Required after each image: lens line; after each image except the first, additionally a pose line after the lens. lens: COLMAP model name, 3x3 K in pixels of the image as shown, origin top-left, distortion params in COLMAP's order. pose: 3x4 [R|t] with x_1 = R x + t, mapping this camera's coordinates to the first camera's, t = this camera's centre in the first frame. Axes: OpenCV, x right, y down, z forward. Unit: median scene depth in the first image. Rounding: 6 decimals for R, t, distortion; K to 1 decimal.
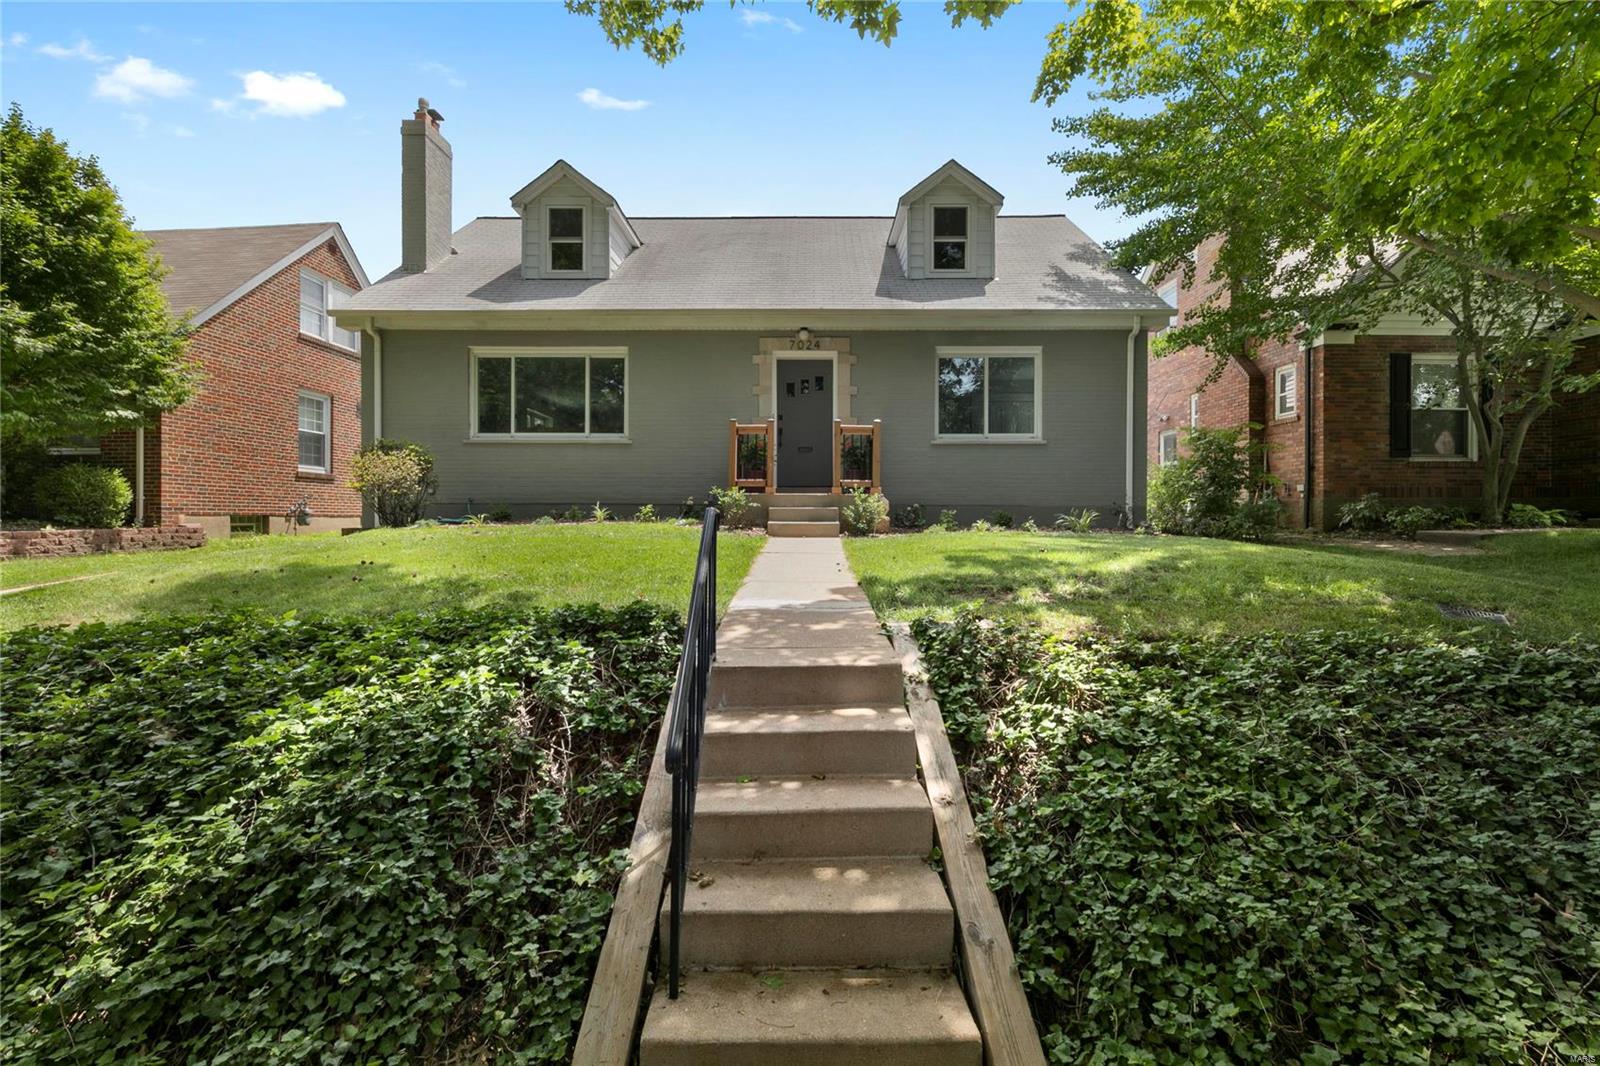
lens RADIAL K [[731.7, 0, 795.8], [0, 731.7, 518.6], [0, 0, 1]] dist [-0.000115, 0.000917]
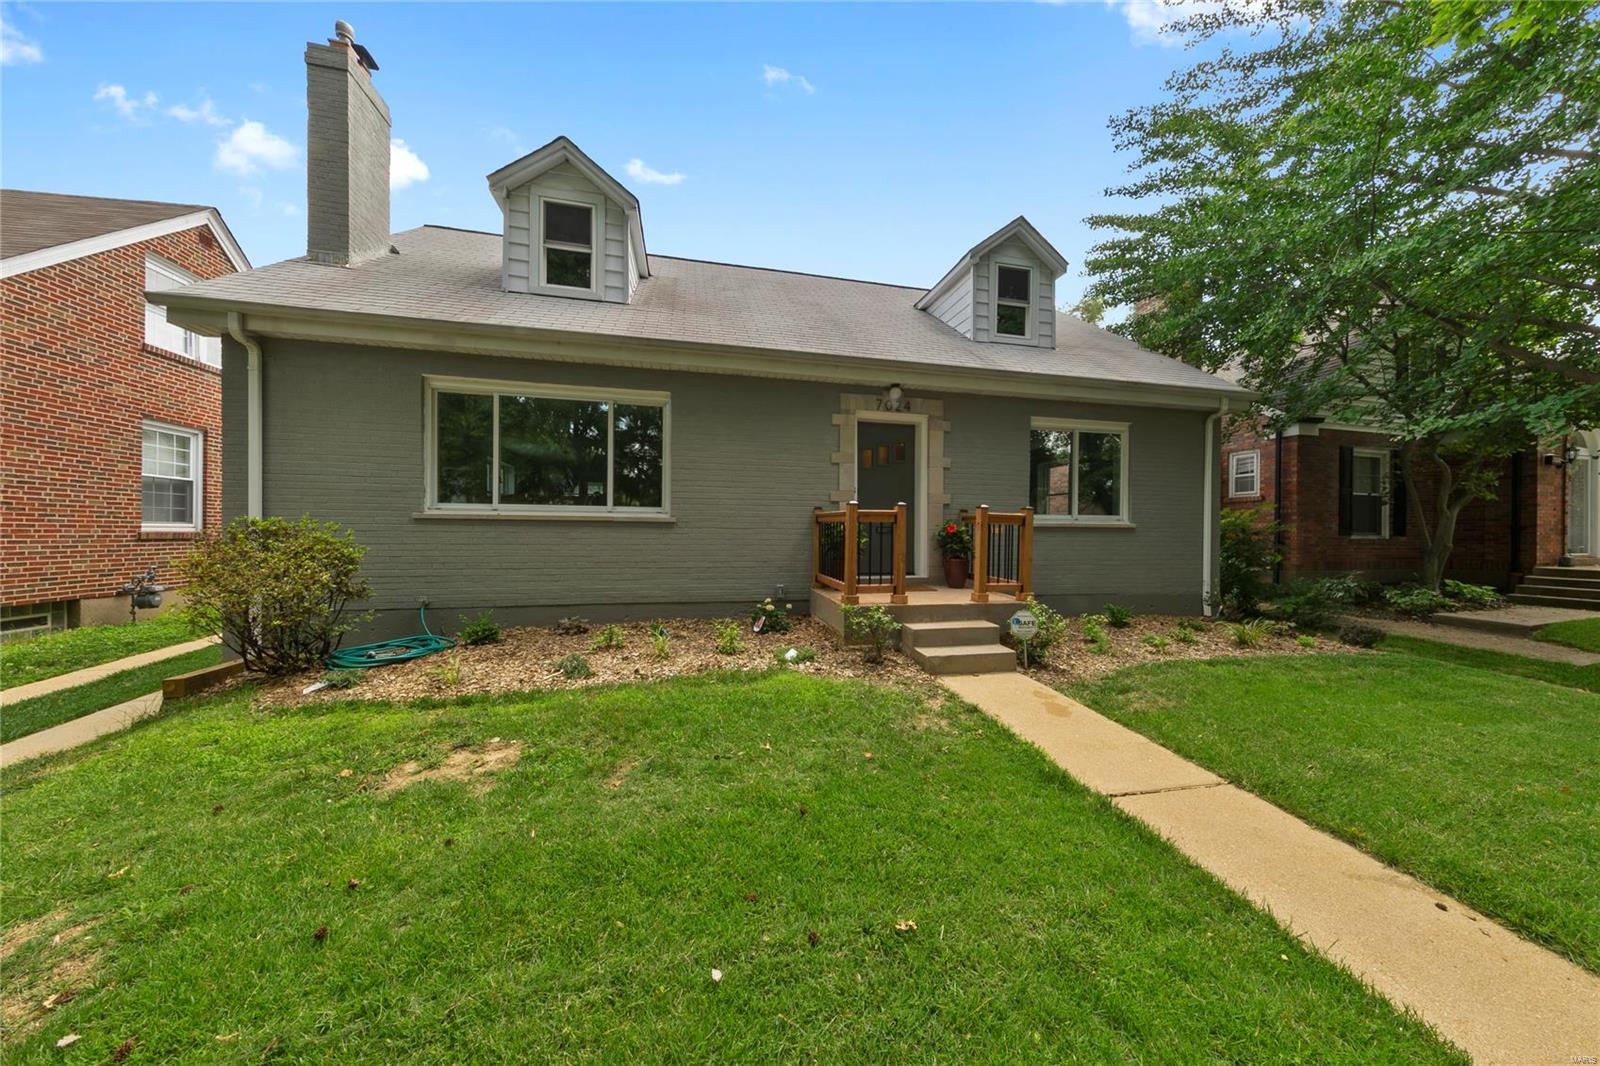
lens RADIAL K [[507.3, 0, 800.1], [0, 507.3, 530.8], [0, 0, 1]] dist [0.002815, -0.000022]
pose [[0.968641, 0.004544, 0.248421, -0.214158], [-0.004964, 0.999987, 0.001064, -0.088504], [-0.248413, -0.002264, 0.968652, 0.436304]]
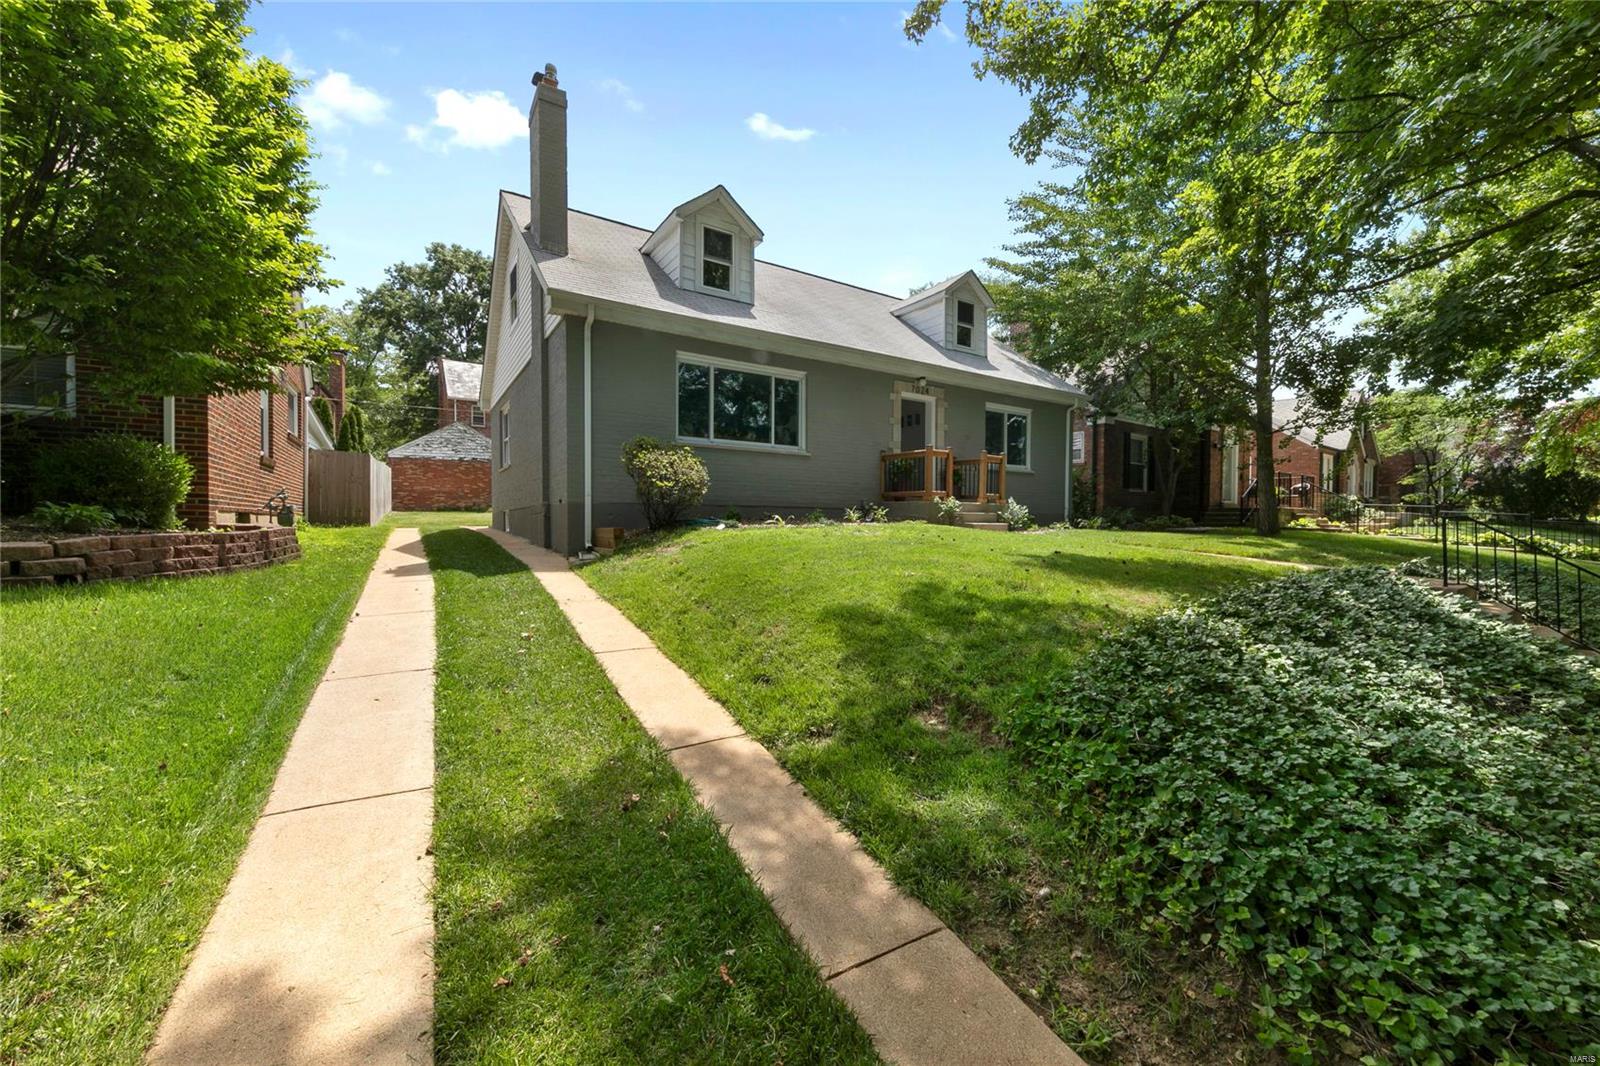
lens RADIAL K [[625.1, 0, 801.2], [0, 625.1, 539.3], [0, 0, 1]] dist [0.008045, 0.000144]
pose [[0.820595, -0.014124, 0.571335, -0.759413], [0.000937, 0.999726, 0.023370, 0.007495], [-0.571509, -0.018642, 0.820384, 0.170391]]
